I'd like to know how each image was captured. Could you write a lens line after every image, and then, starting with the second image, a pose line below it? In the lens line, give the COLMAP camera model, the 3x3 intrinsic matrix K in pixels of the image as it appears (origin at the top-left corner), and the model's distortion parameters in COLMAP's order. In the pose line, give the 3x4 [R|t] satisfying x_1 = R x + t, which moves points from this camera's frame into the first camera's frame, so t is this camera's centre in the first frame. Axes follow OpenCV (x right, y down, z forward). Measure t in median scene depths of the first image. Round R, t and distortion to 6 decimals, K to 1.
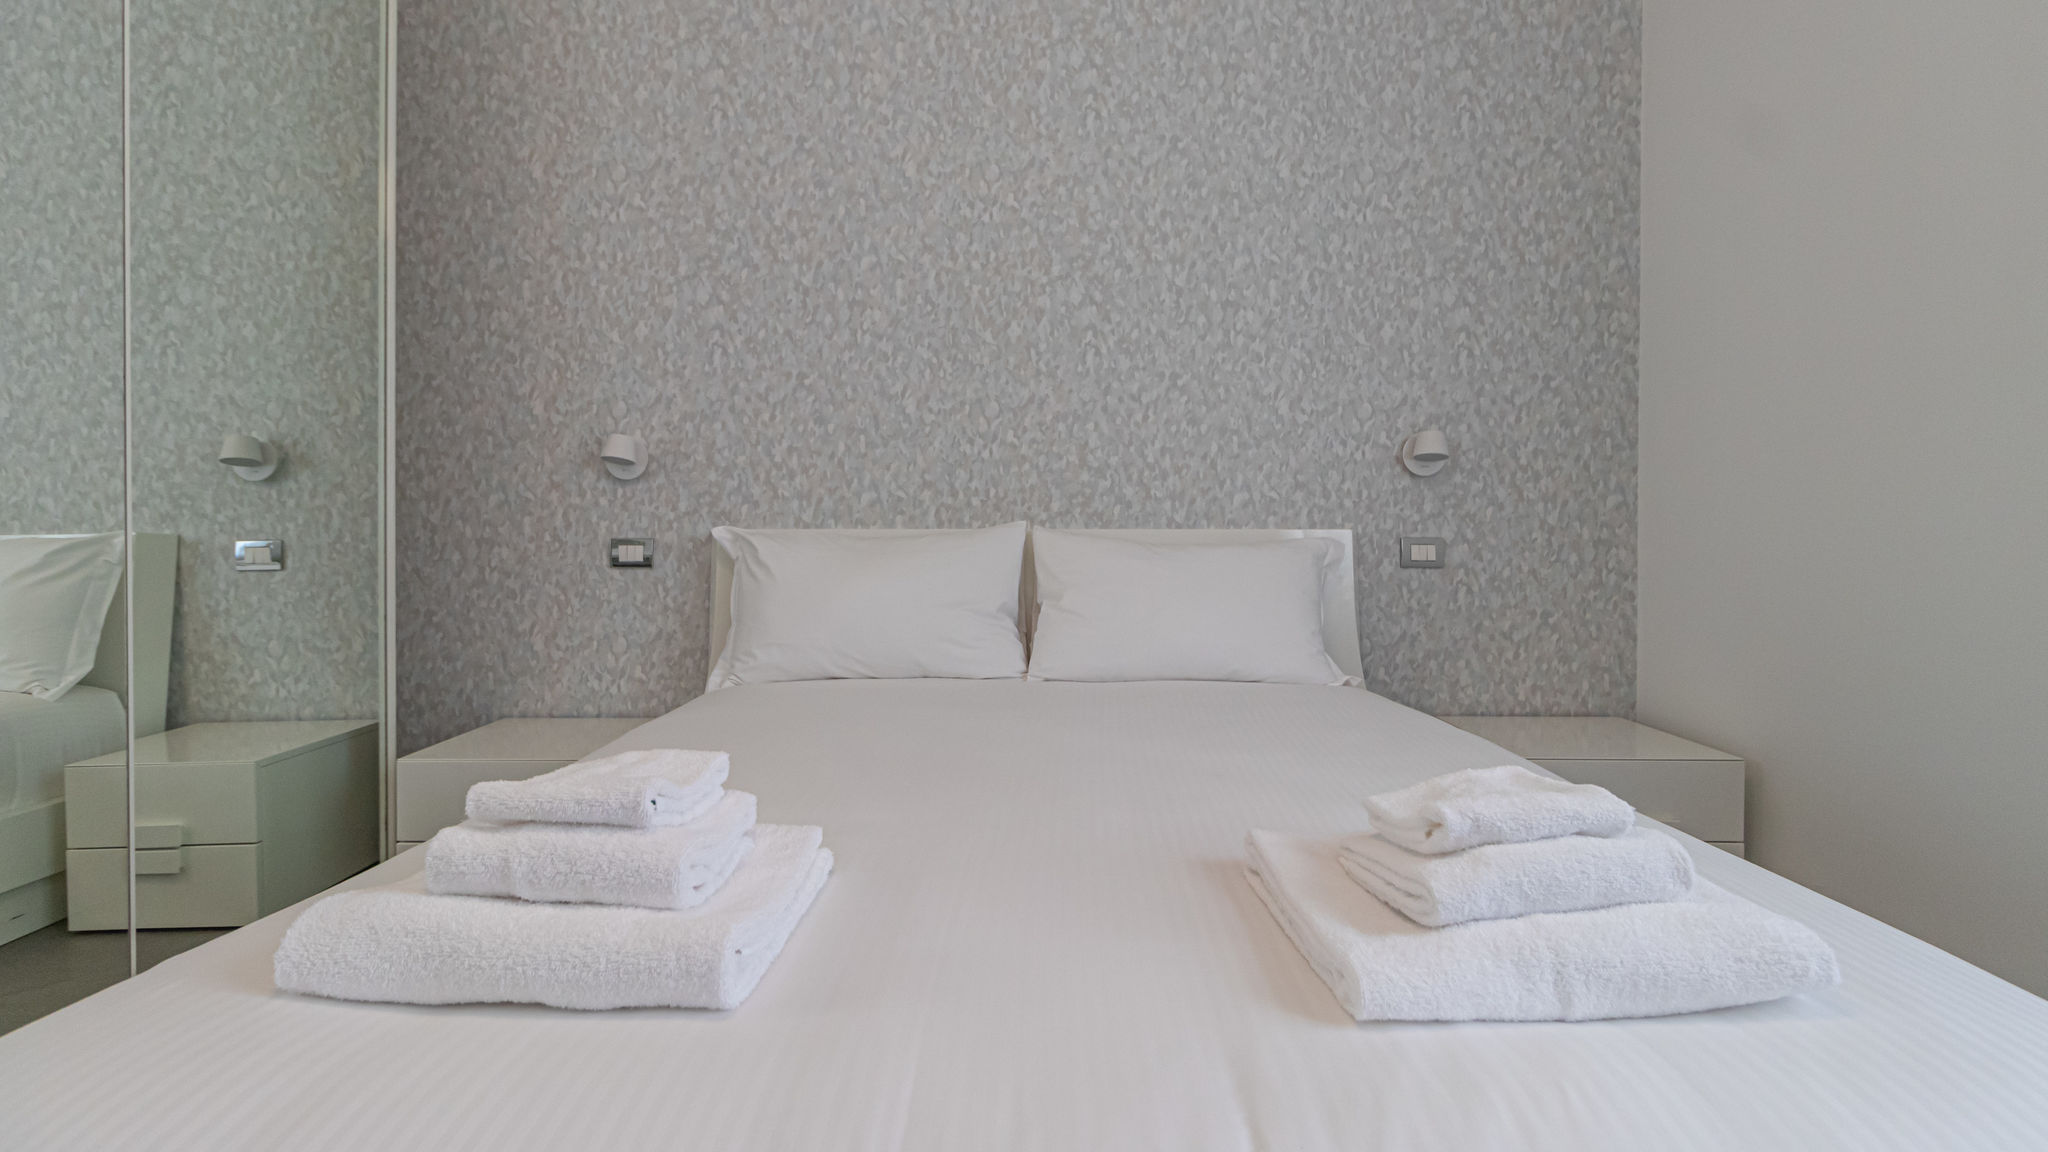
lens RADIAL K [[1019.5, 0, 1024.0], [0, 1019.5, 449.5], [0, 0, 1]] dist [-0.012147, -0.000092]
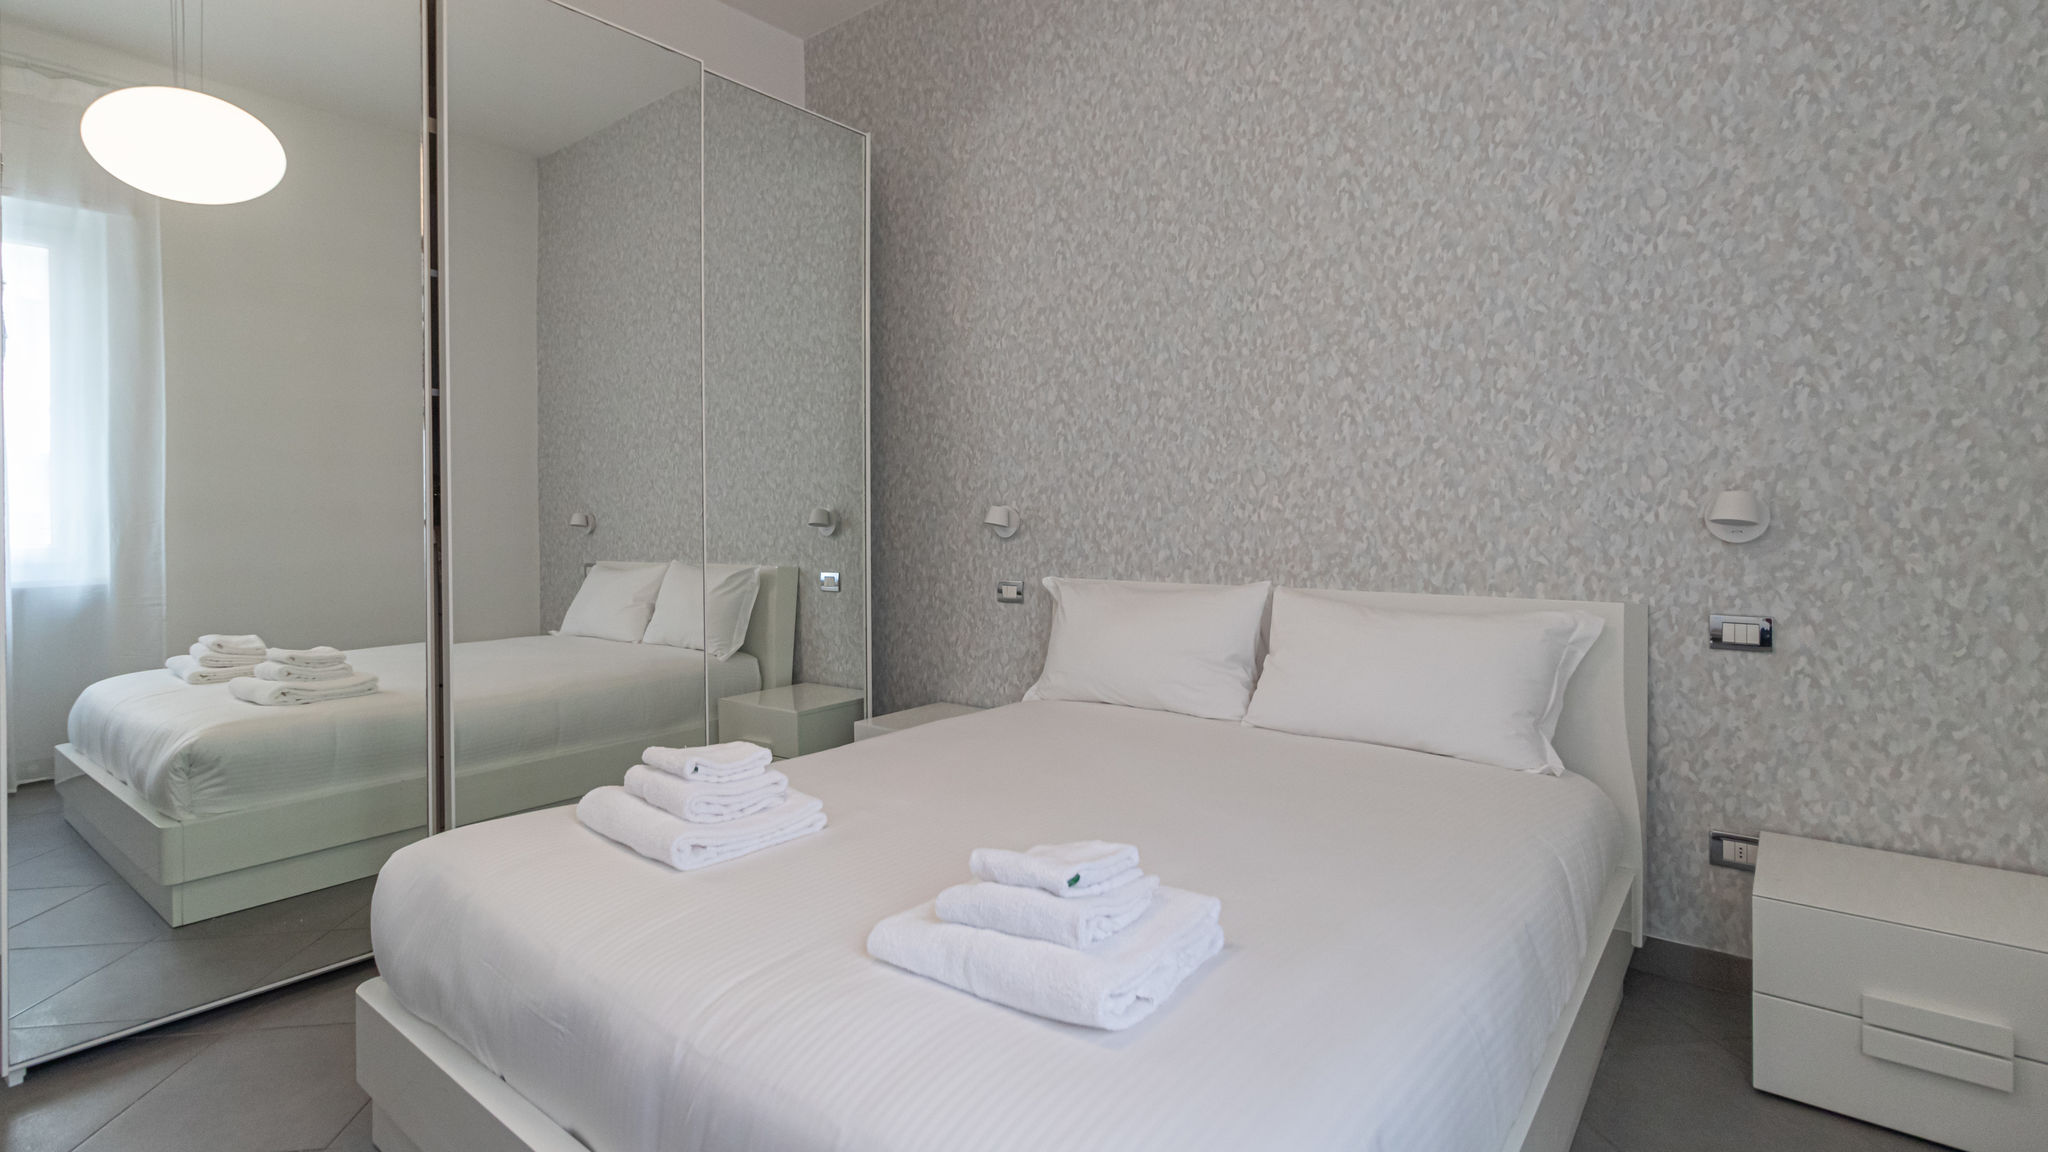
lens RADIAL K [[986.2, 0, 1027.1], [0, 986.2, 515.3], [0, 0, 1]] dist [-0.008212, -0.000438]
pose [[0.772277, -0.004780, -0.635268, 0.460304], [0.005657, 0.999984, -0.000646, 0.001186], [0.635261, -0.003095, 0.772291, -0.002313]]
